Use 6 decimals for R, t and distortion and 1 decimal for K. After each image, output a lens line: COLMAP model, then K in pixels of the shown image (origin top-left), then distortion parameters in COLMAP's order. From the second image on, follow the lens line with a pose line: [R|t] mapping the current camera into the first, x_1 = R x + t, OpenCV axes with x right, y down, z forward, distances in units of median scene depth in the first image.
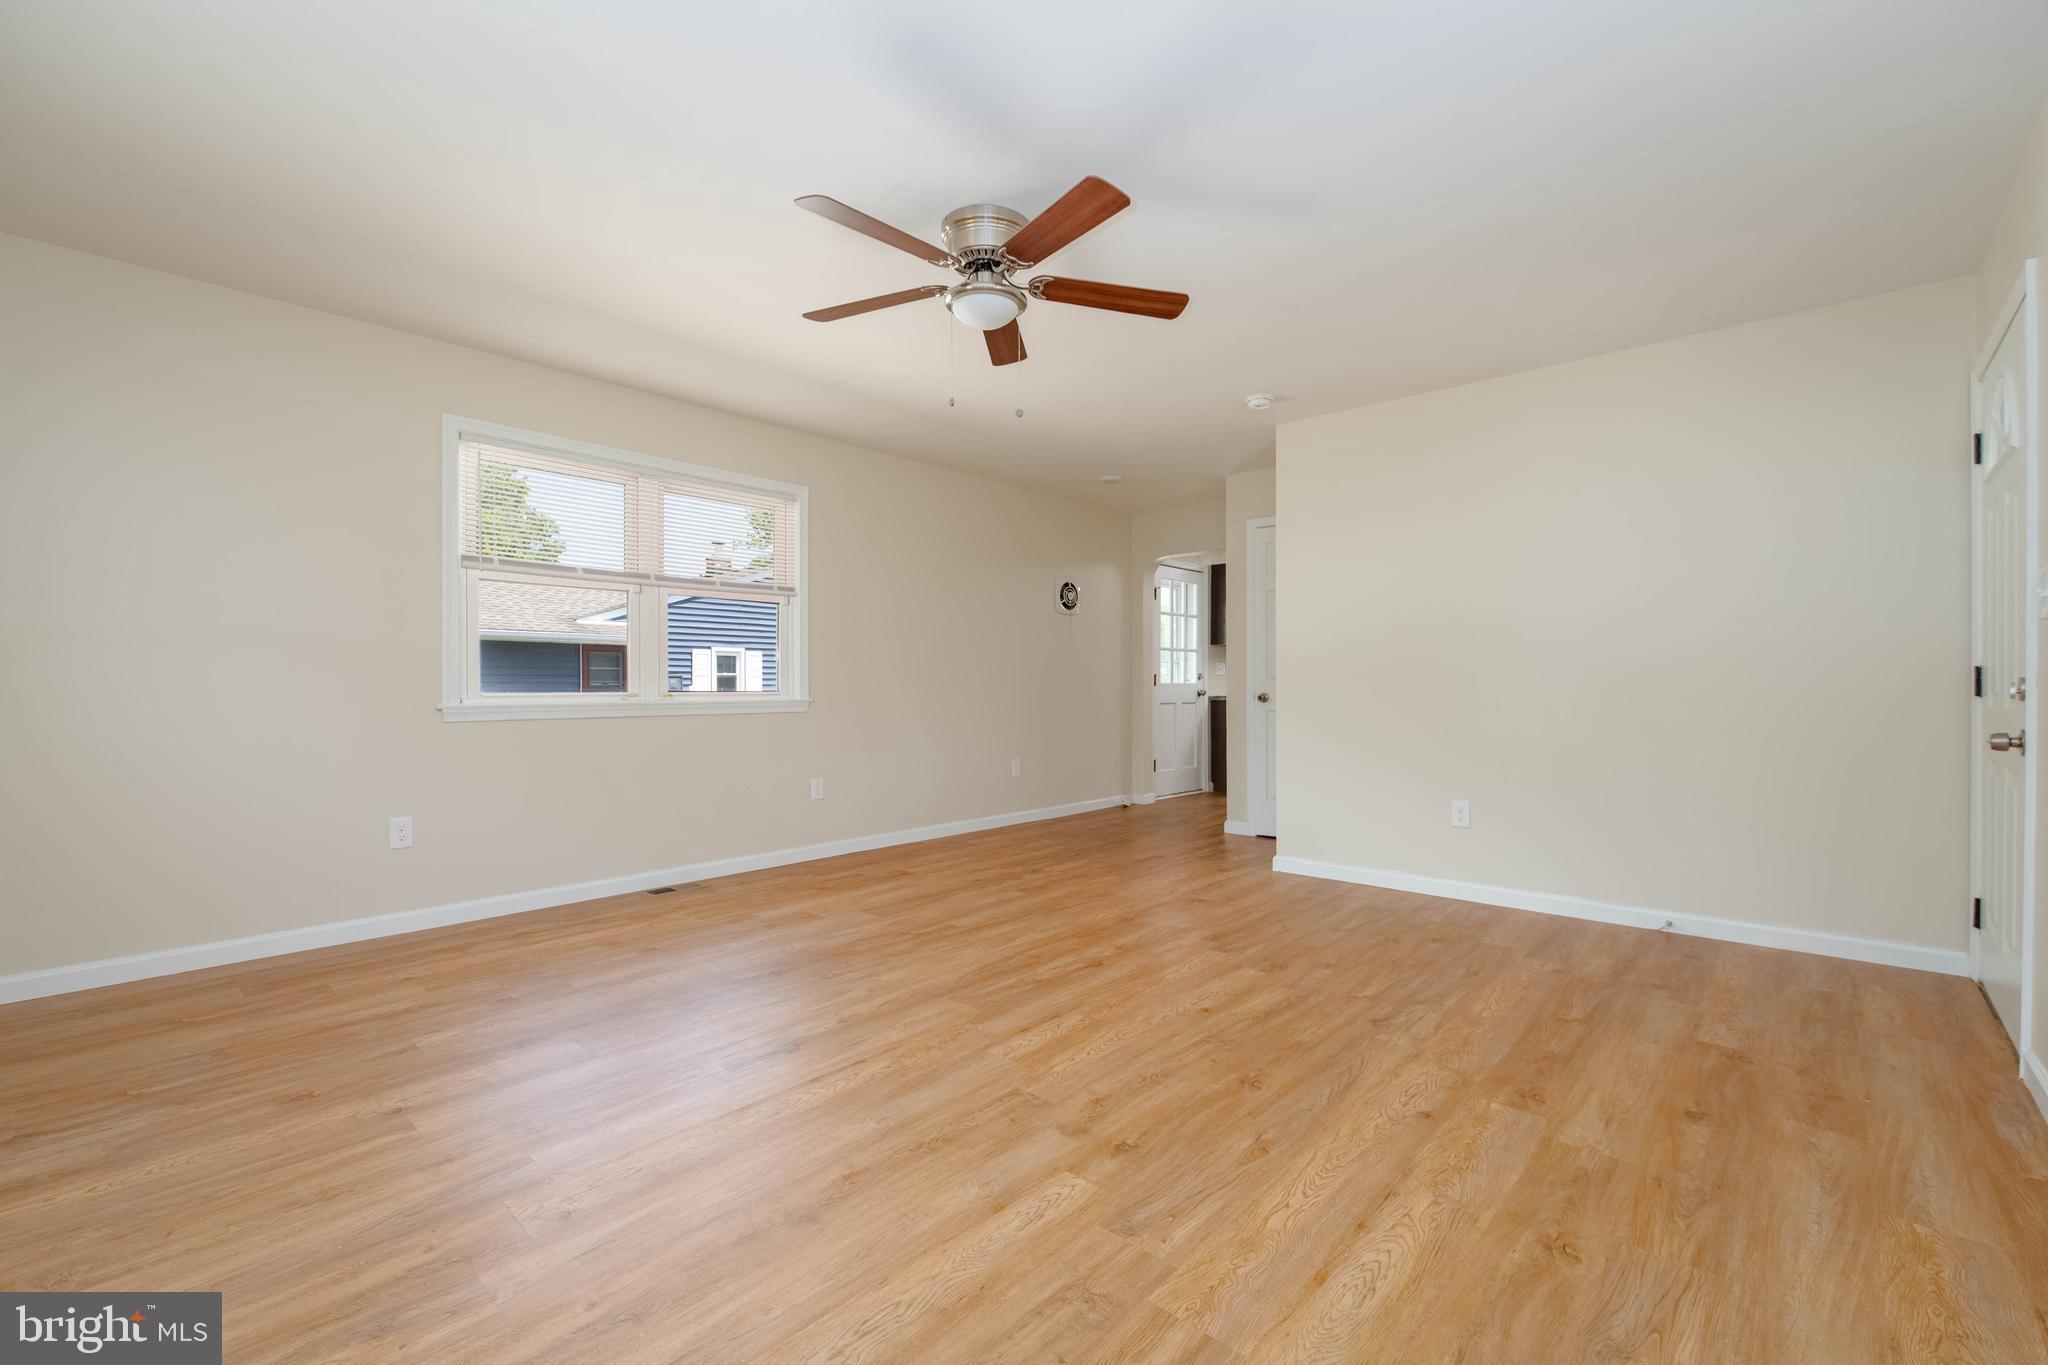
lens RADIAL K [[878.7, 0, 1035.2], [0, 878.7, 683.9], [0, 0, 1]] dist [0.021794, -0.007775]
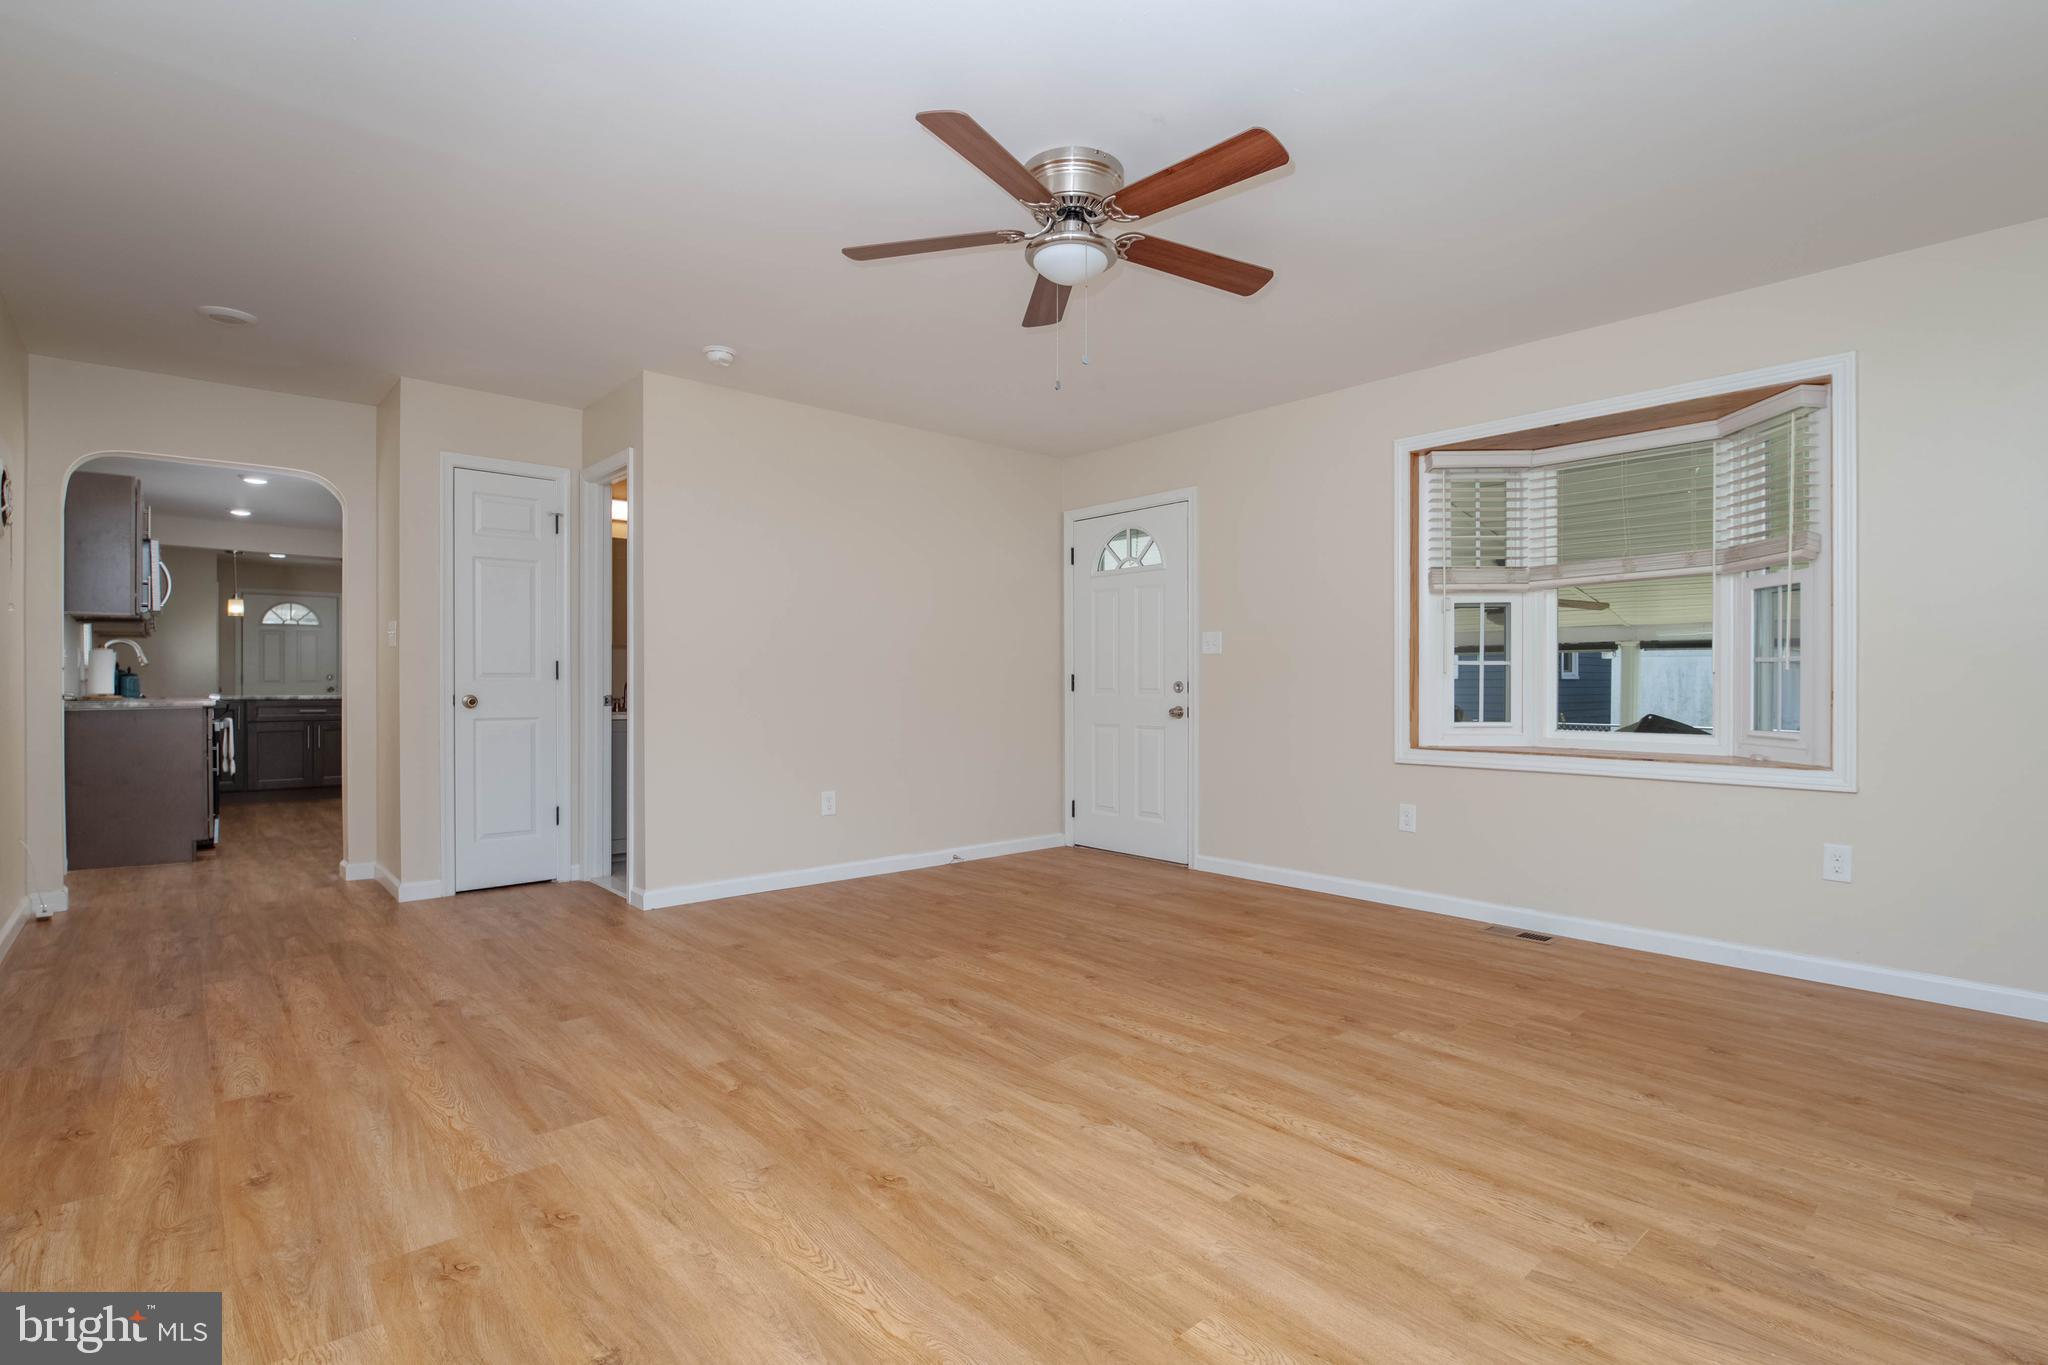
lens RADIAL K [[962.4, 0, 1048.7], [0, 962.4, 679.8], [0, 0, 1]] dist [0.004198, -0.007939]
pose [[0.099260, 0.004671, 0.995051, -1.049451], [-0.001569, 0.999988, -0.004538, -0.000841], [-0.995060, -0.001111, 0.099266, 0.952640]]
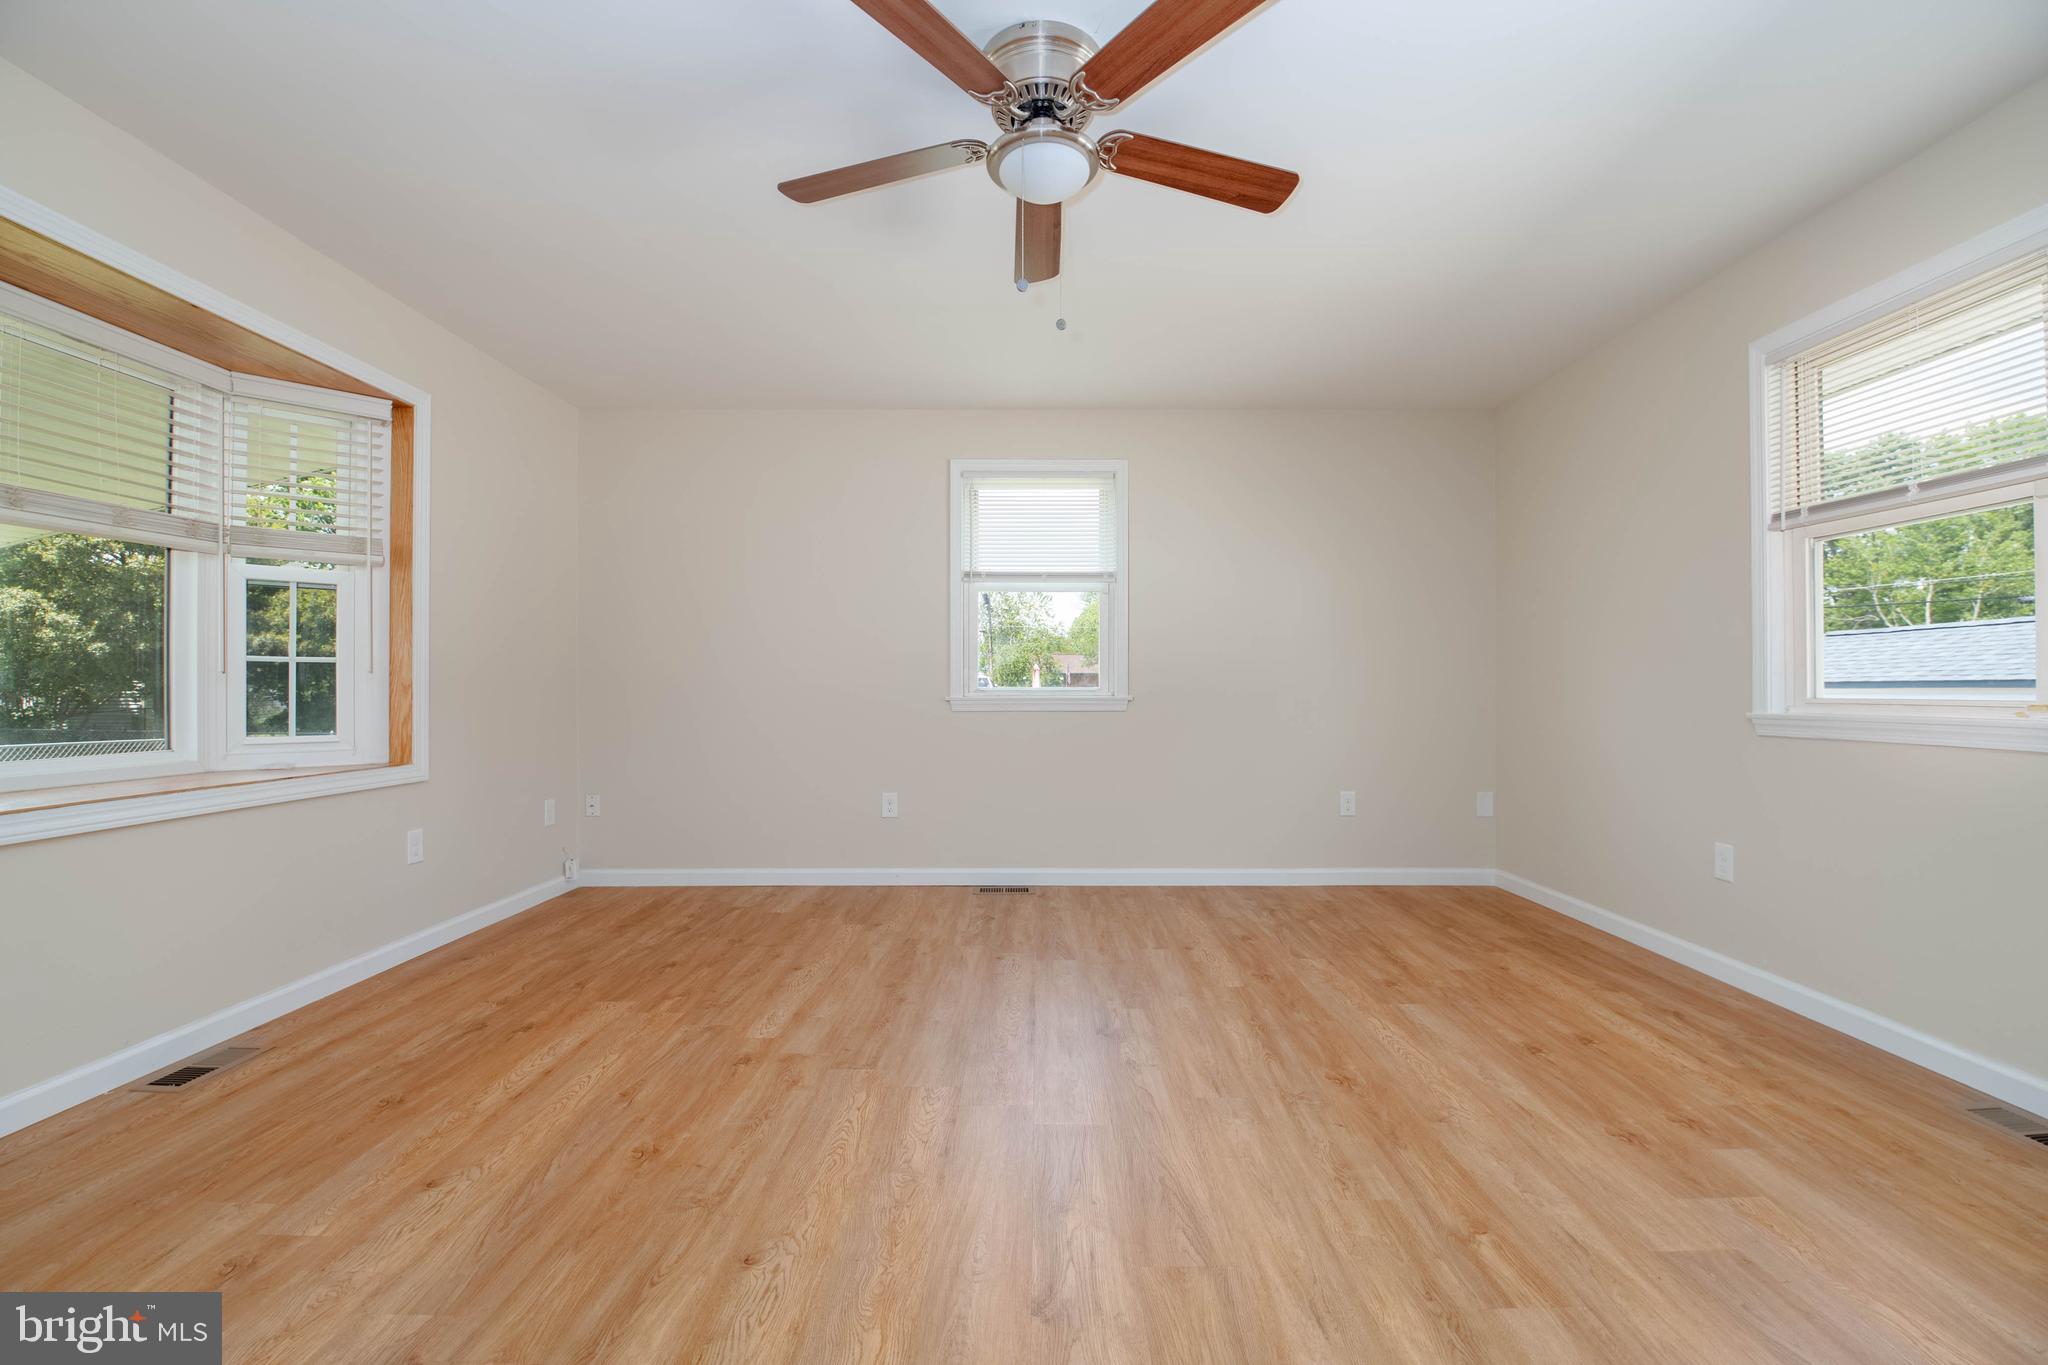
lens RADIAL K [[869.6, 0, 1032.6], [0, 869.6, 683.6], [0, 0, 1]] dist [-0.006632, -0.006433]
pose [[-0.748721, -0.003456, -0.662877, 0.436143], [0.000194, 0.999985, -0.005432, 0.002240], [0.662886, -0.004196, -0.748709, 1.572758]]
